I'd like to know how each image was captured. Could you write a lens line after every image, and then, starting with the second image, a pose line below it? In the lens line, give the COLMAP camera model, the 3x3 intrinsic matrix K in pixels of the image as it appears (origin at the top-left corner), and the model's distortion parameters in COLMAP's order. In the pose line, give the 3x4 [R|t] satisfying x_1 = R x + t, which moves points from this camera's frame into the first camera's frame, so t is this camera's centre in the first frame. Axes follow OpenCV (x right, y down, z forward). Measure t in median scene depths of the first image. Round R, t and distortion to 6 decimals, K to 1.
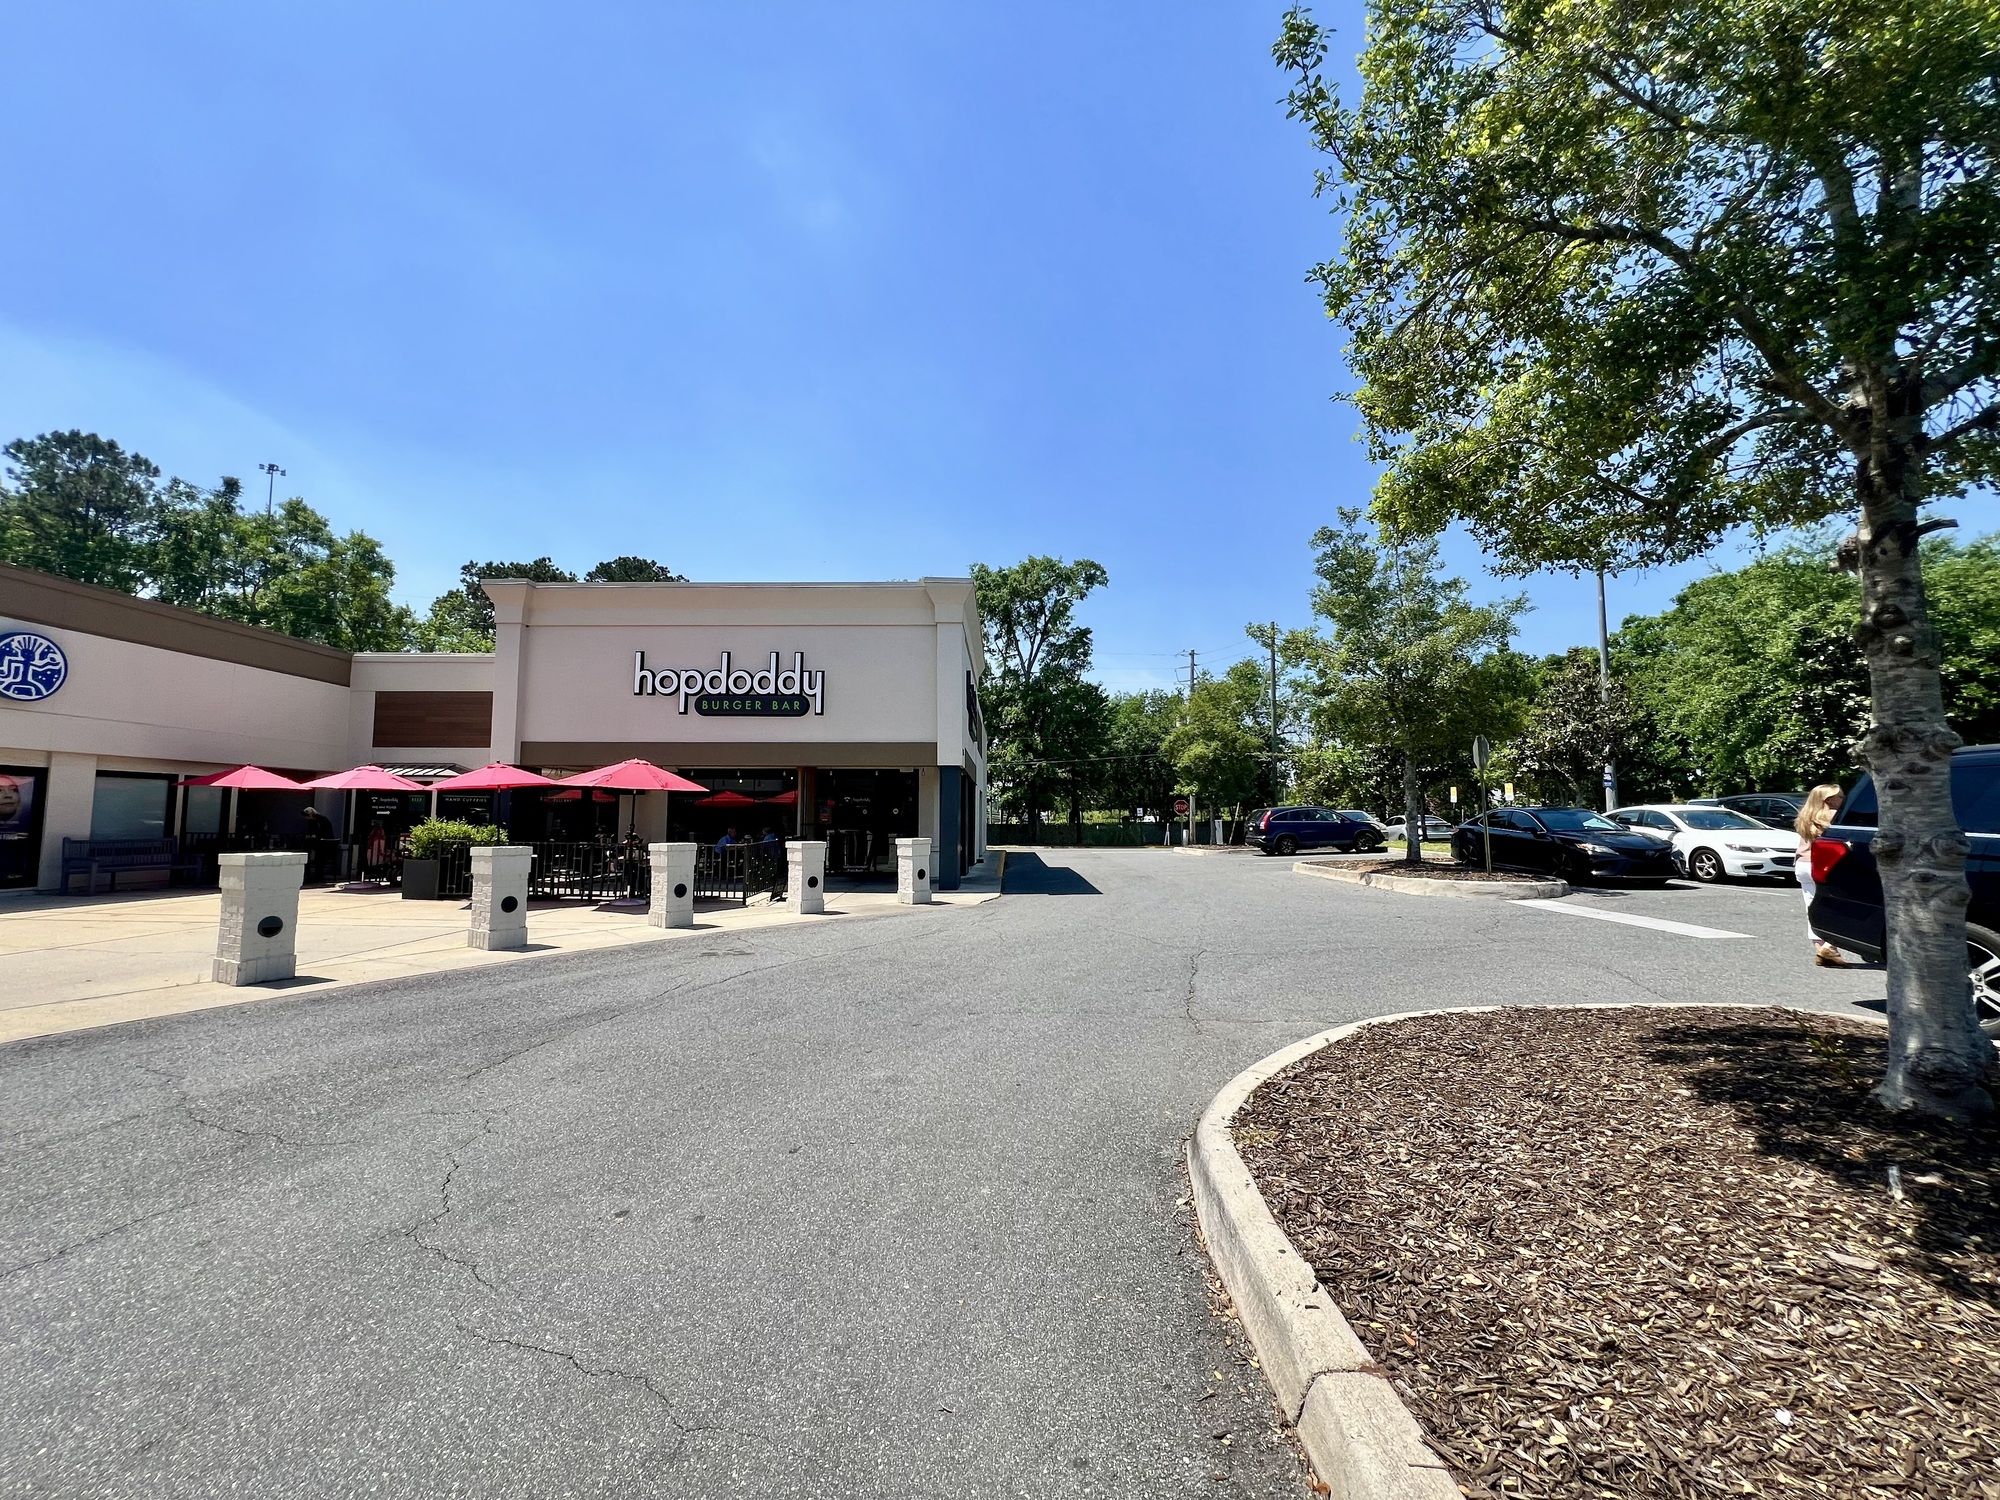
lens RADIAL K [[802.2, 0, 1000.0], [0, 802.2, 750.0], [0, 0, 1]] dist [-0.001652, -0.000192]
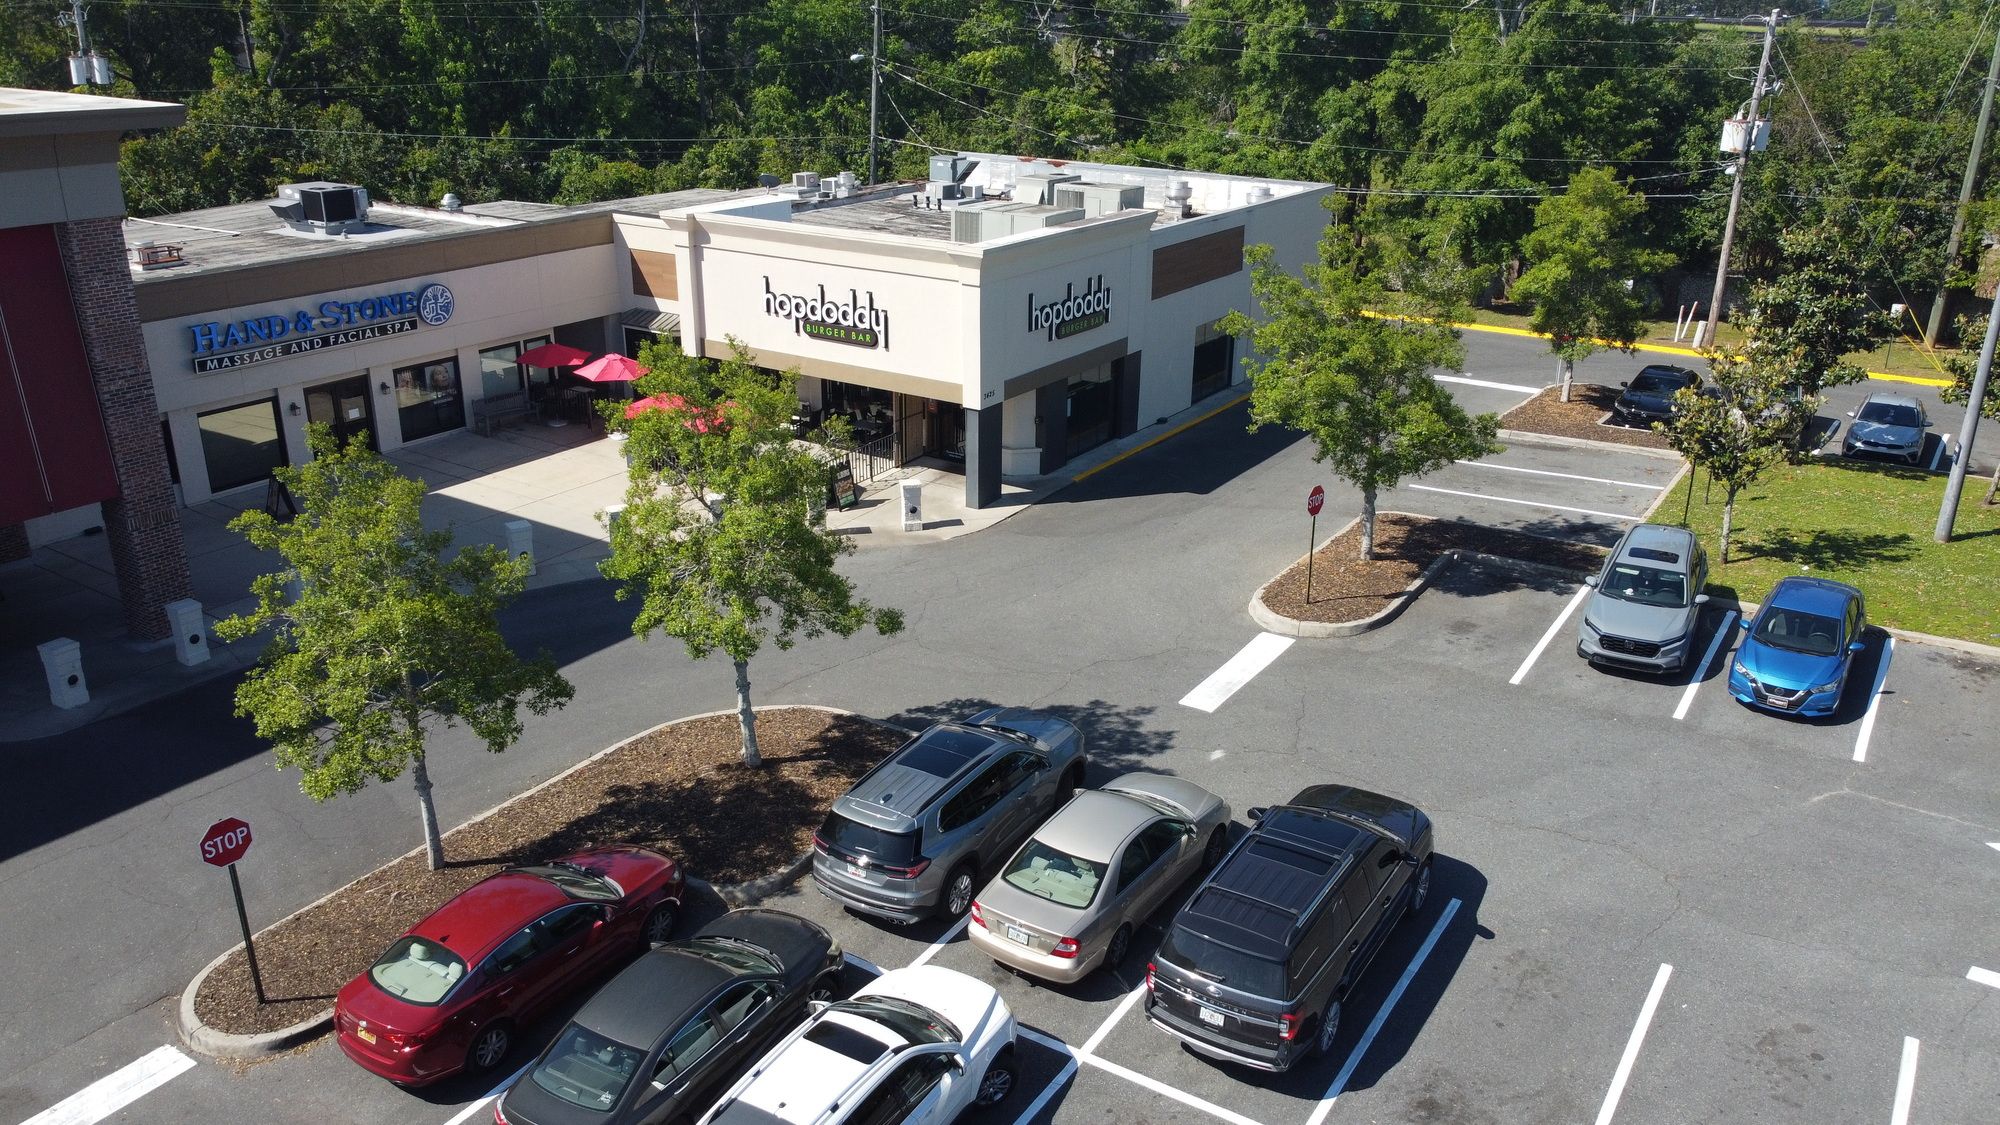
lens RADIAL K [[1517.6, 0, 1000.0], [0, 1517.6, 562.5], [0, 0, 1]] dist [0.000476, -0.000354]
pose [[0.843536, 0.197025, -0.499629, 1.105513], [0.036685, 0.906970, 0.419595, -0.693079], [0.535819, -0.372272, 0.757833, -0.730124]]
